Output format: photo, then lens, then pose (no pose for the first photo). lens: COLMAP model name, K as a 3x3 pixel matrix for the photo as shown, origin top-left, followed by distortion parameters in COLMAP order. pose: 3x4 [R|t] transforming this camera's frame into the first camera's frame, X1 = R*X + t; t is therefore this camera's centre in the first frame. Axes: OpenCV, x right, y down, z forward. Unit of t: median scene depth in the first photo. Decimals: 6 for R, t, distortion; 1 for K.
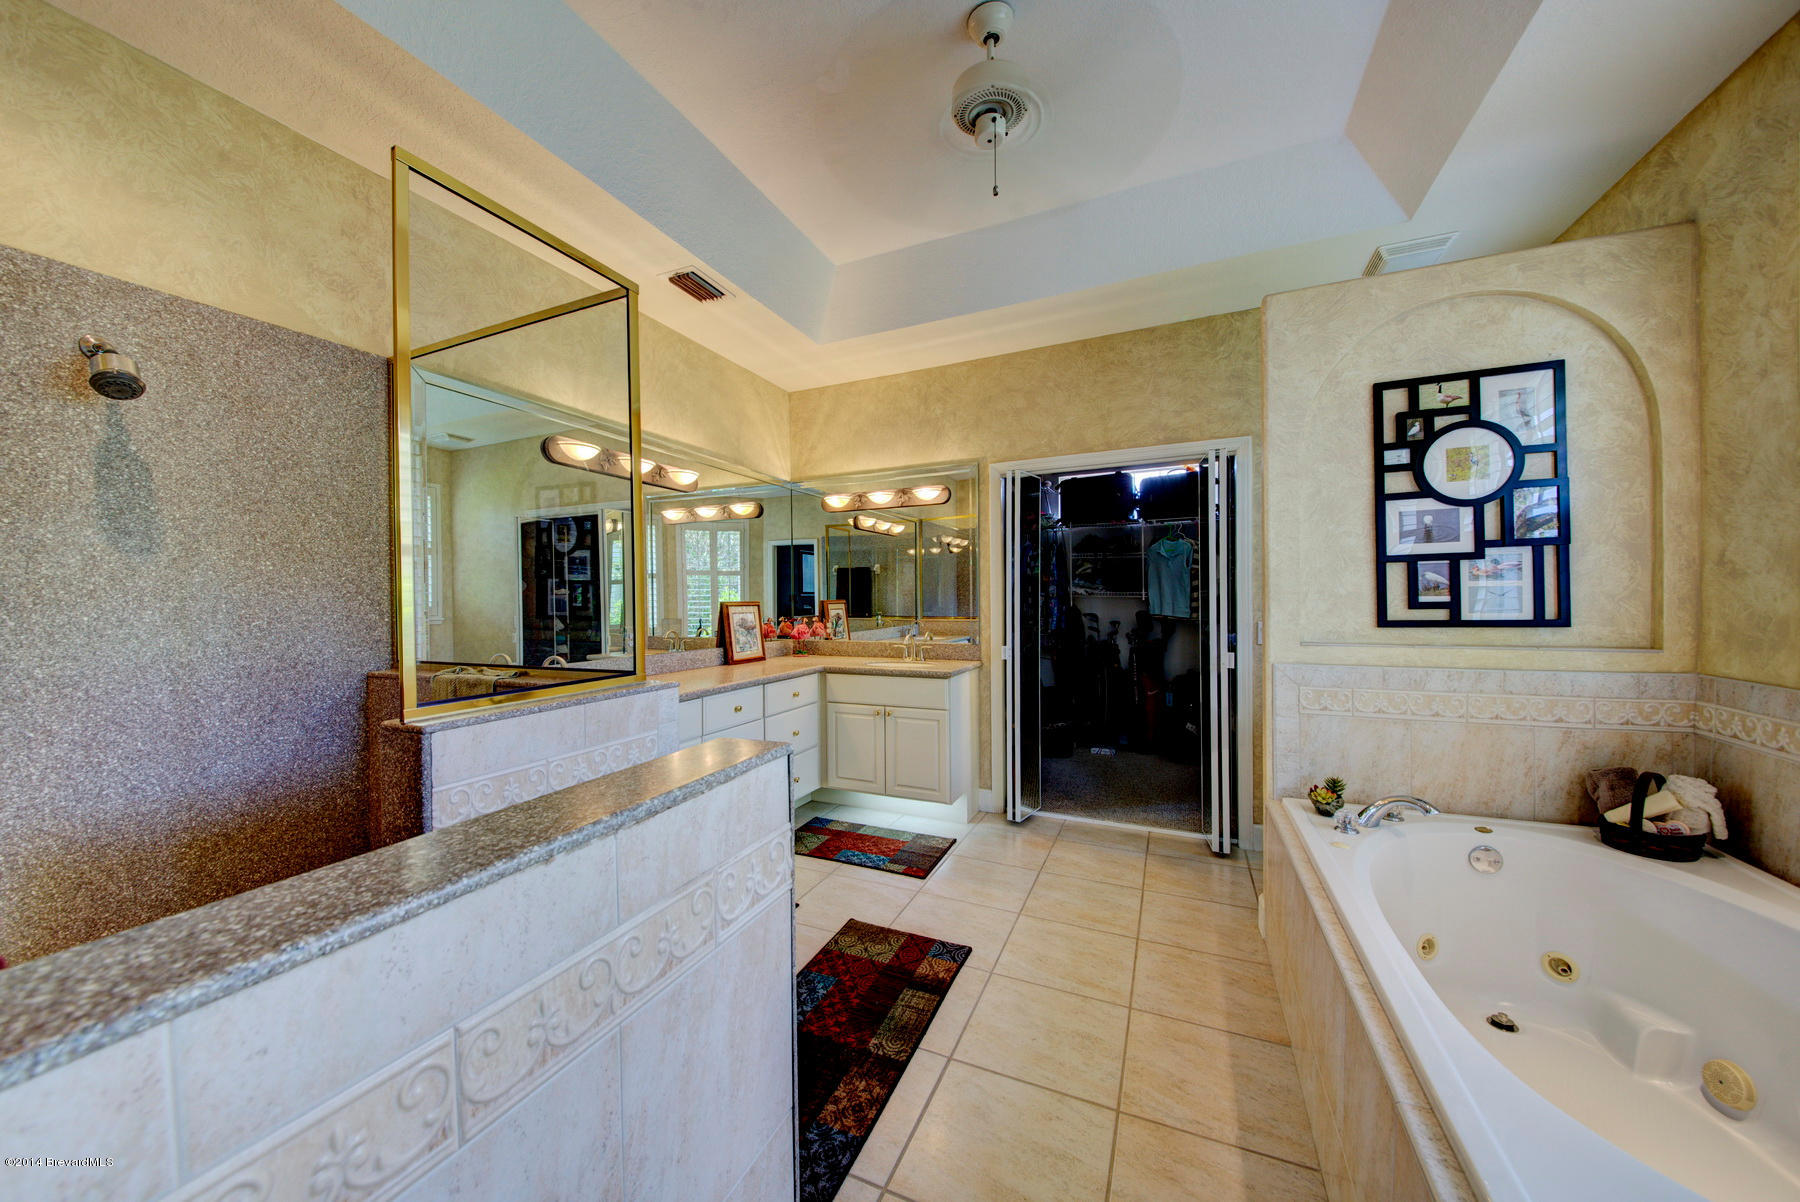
lens RADIAL K [[620.4, 0, 892.6], [0, 620.4, 603.0], [0, 0, 1]] dist [0.010674, -0.000876]
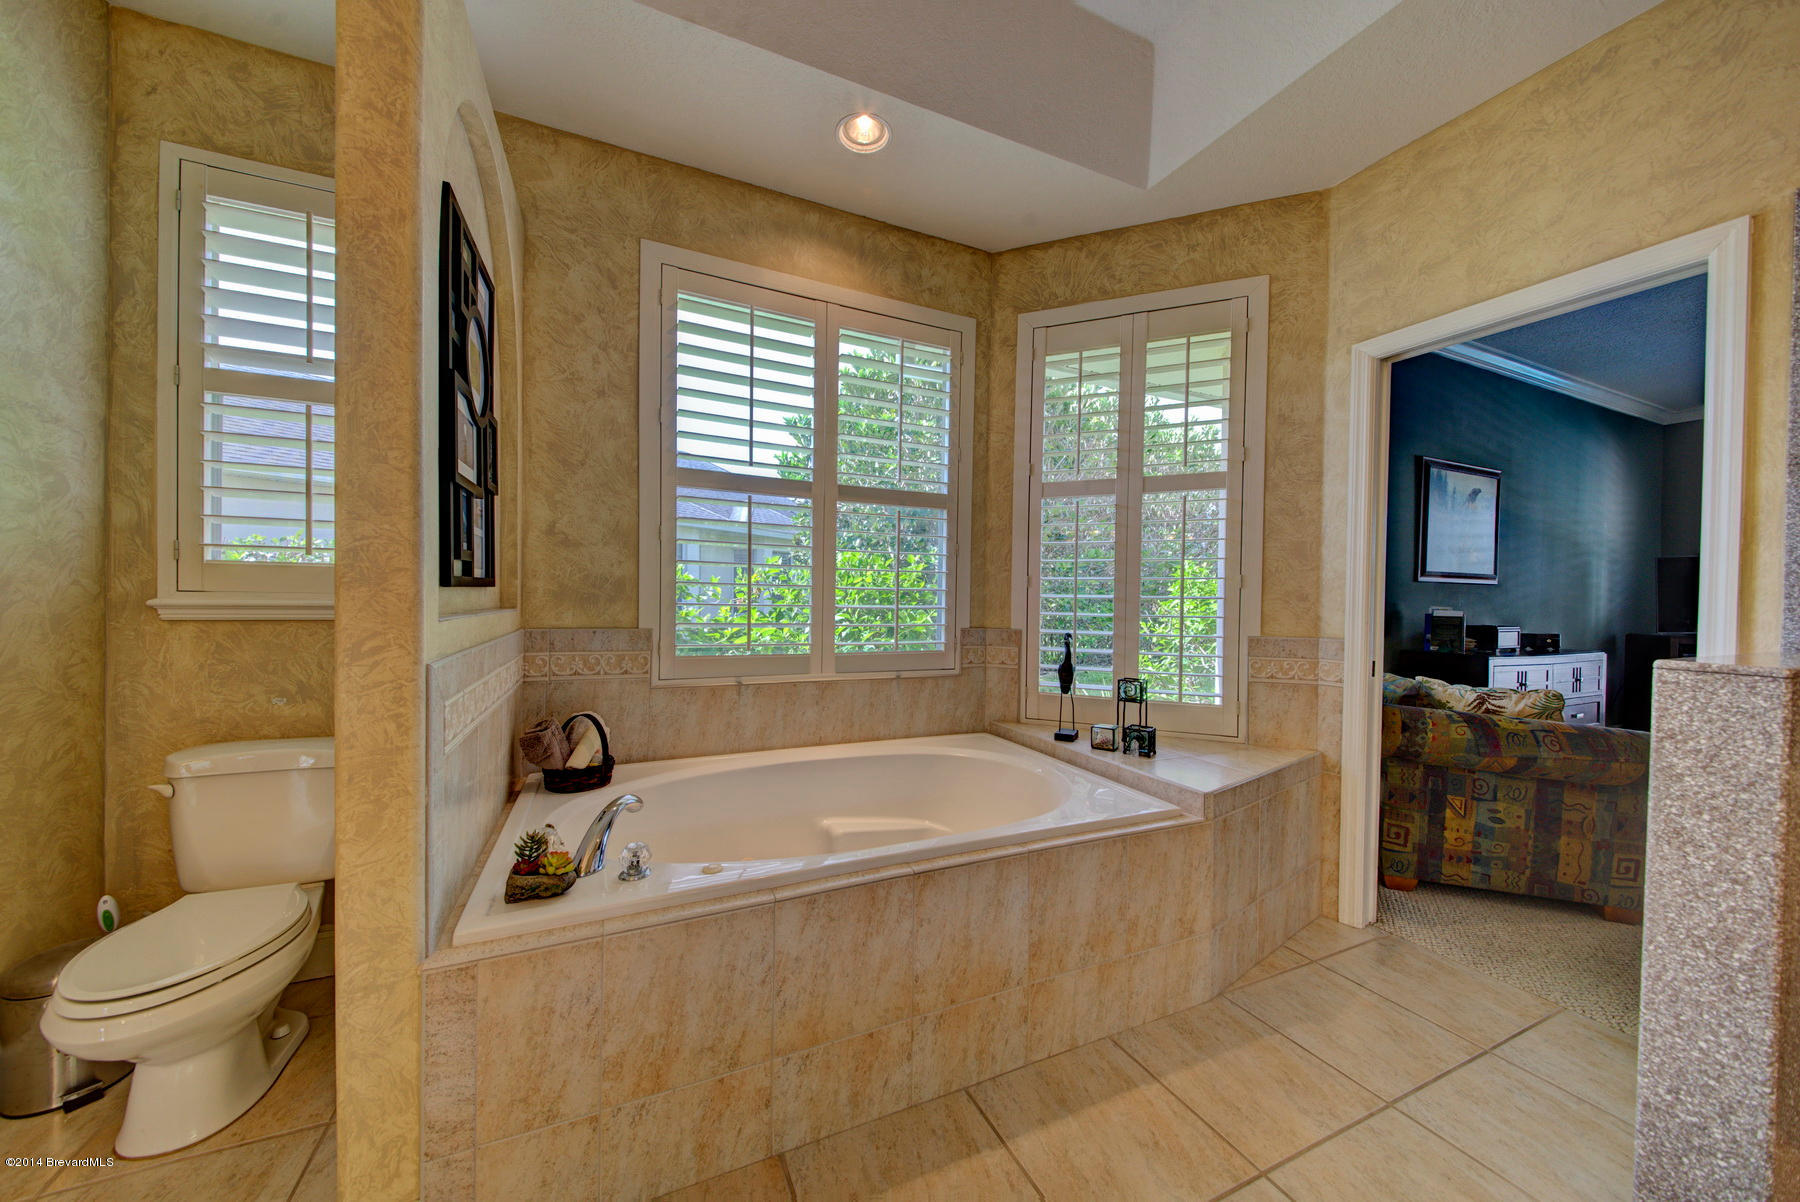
lens RADIAL K [[620.4, 0, 888.9], [0, 620.4, 599.9], [0, 0, 1]] dist [0.010674, -0.000876]
pose [[-0.745056, -0.008120, 0.666952, 0.057426], [-0.004461, 0.999964, 0.007190, 0.052247], [-0.666987, 0.002382, -0.745066, 1.464071]]
